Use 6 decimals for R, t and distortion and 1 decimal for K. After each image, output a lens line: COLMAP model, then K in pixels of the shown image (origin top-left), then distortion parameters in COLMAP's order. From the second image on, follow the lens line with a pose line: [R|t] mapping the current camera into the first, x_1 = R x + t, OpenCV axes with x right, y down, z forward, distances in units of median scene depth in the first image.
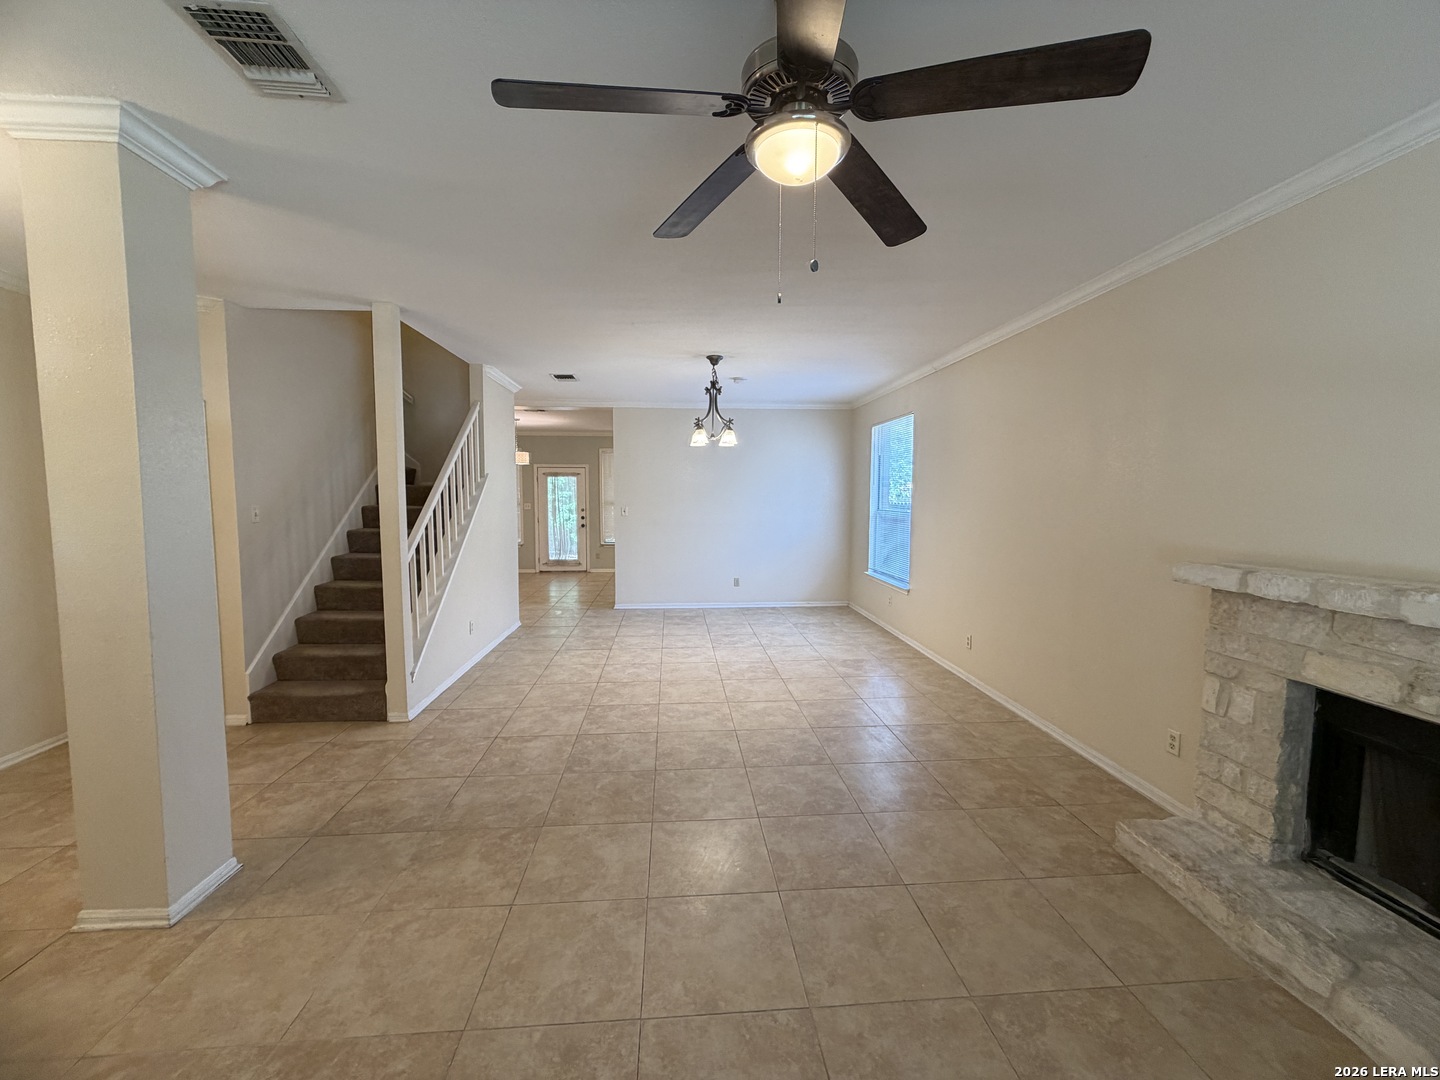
lens RADIAL K [[574.7, 0, 715.5], [0, 574.7, 536.9], [0, 0, 1]] dist [-0.000267, -0.000022]
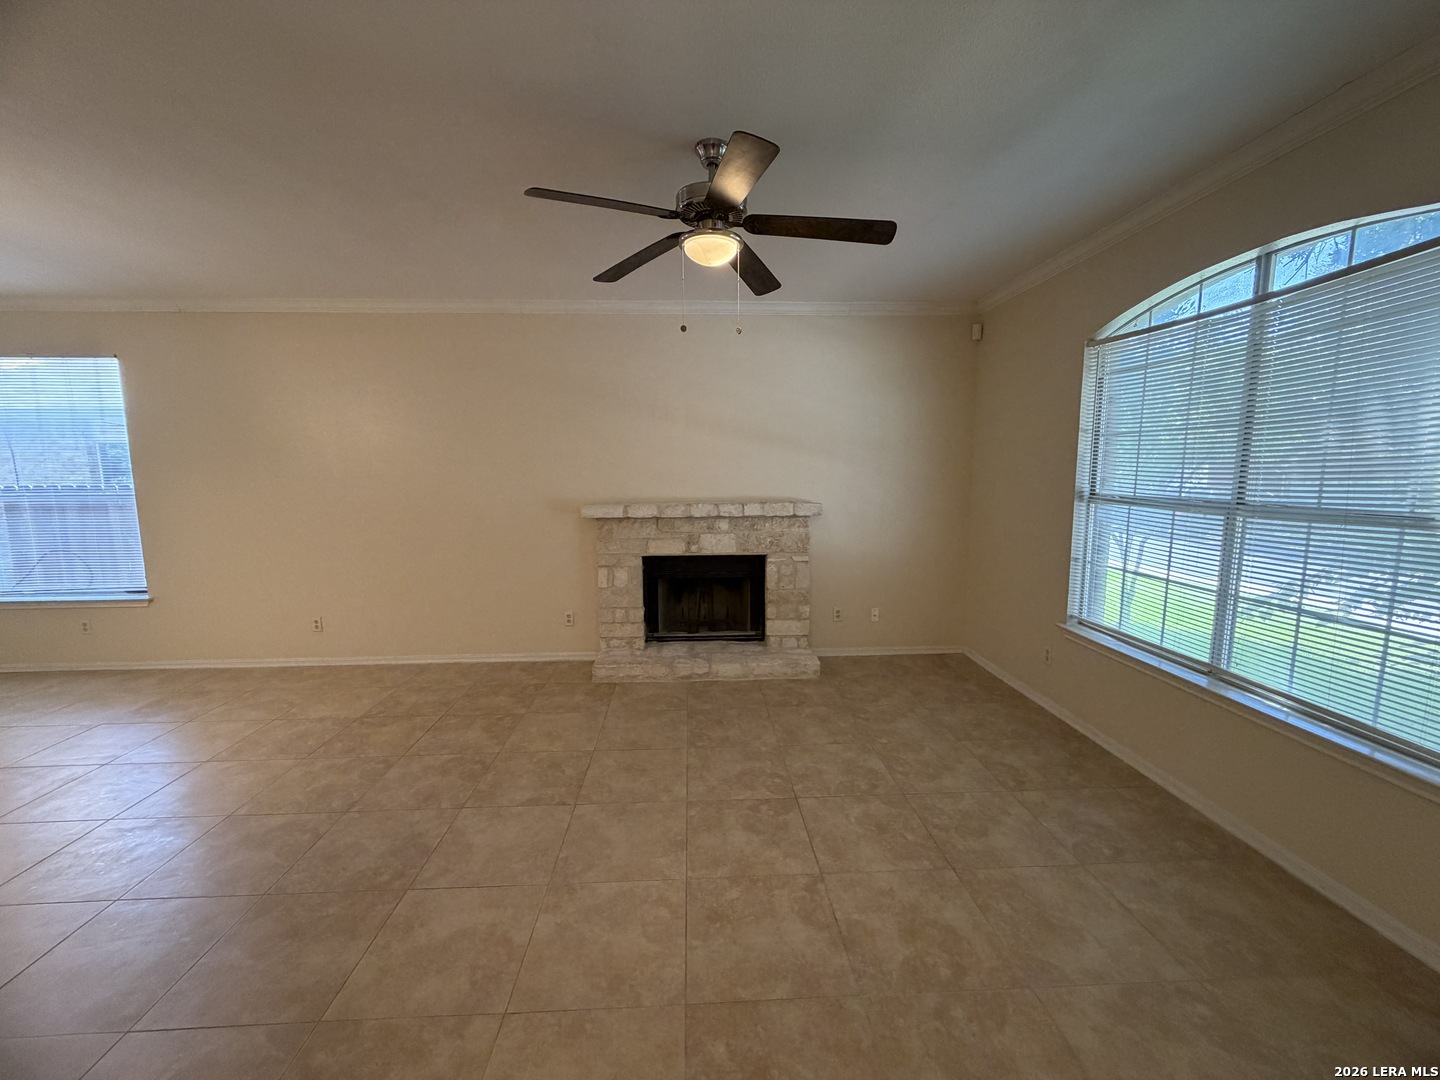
lens RADIAL K [[574.7, 0, 715.5], [0, 574.7, 536.9], [0, 0, 1]] dist [-0.000267, -0.000022]
pose [[0.030193, -0.121160, 0.992174, -0.716791], [0.082895, 0.989510, 0.118313, -0.029125], [-0.996101, 0.078674, 0.039920, 0.458002]]
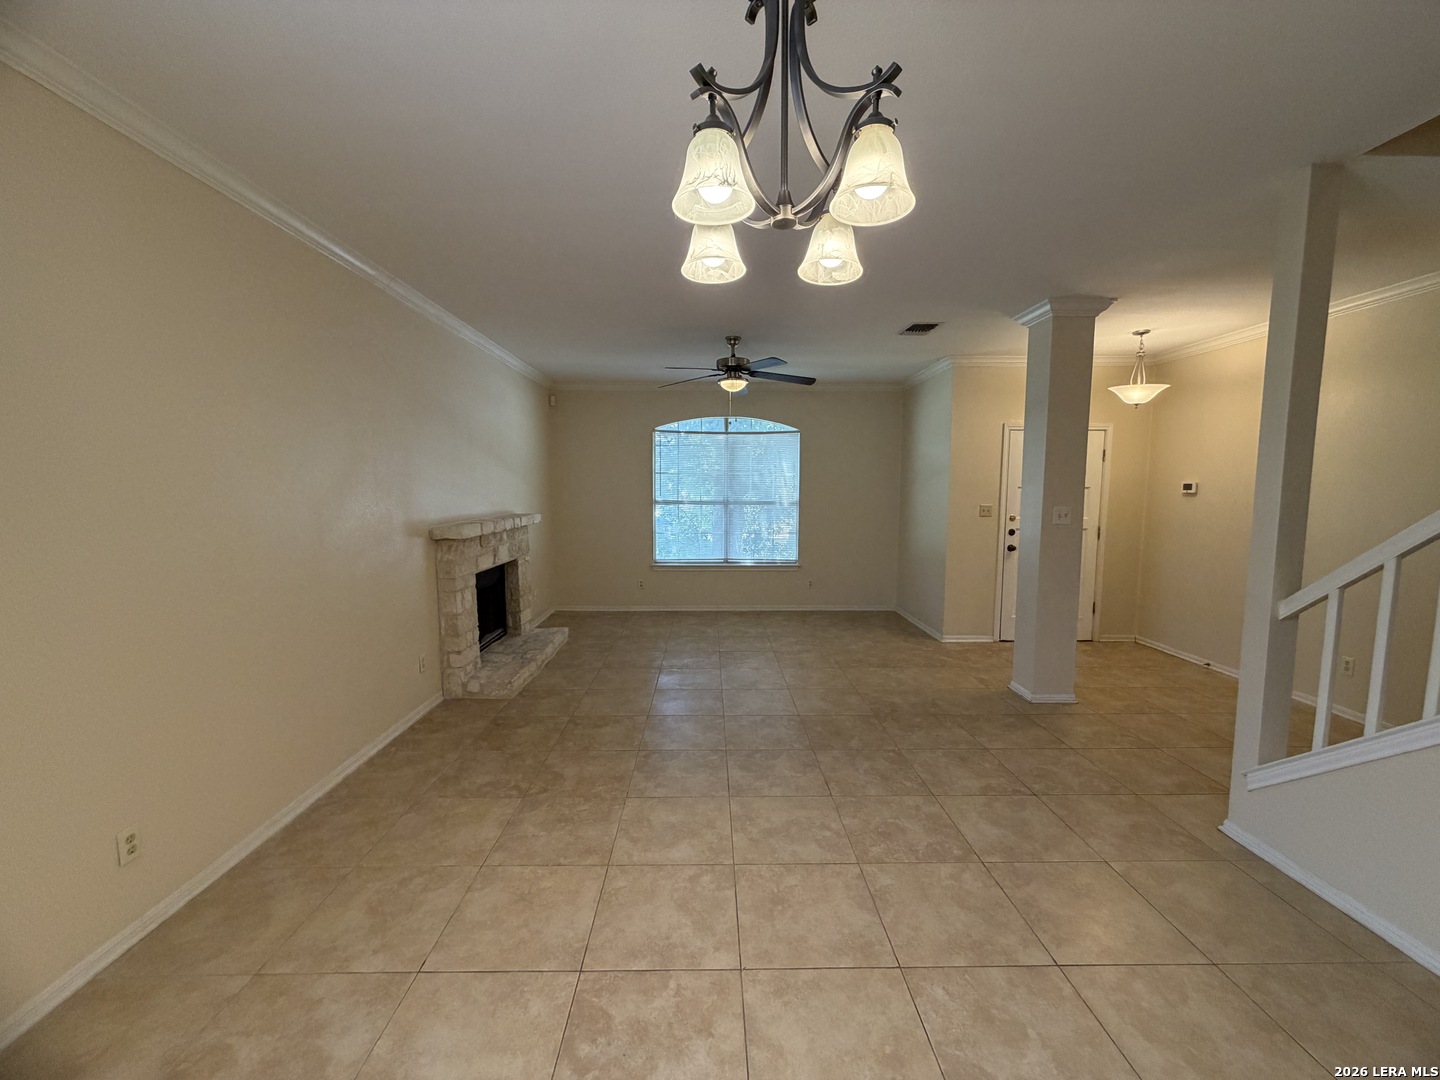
lens RADIAL K [[579.3, 0, 721.9], [0, 579.3, 504.6], [0, 0, 1]] dist [0.000213, 0.000000]
pose [[-0.998554, -0.006002, 0.053416, 0.007709], [-0.000296, 0.994347, 0.106182, -0.153798], [-0.053751, 0.106013, -0.992911, 2.104584]]
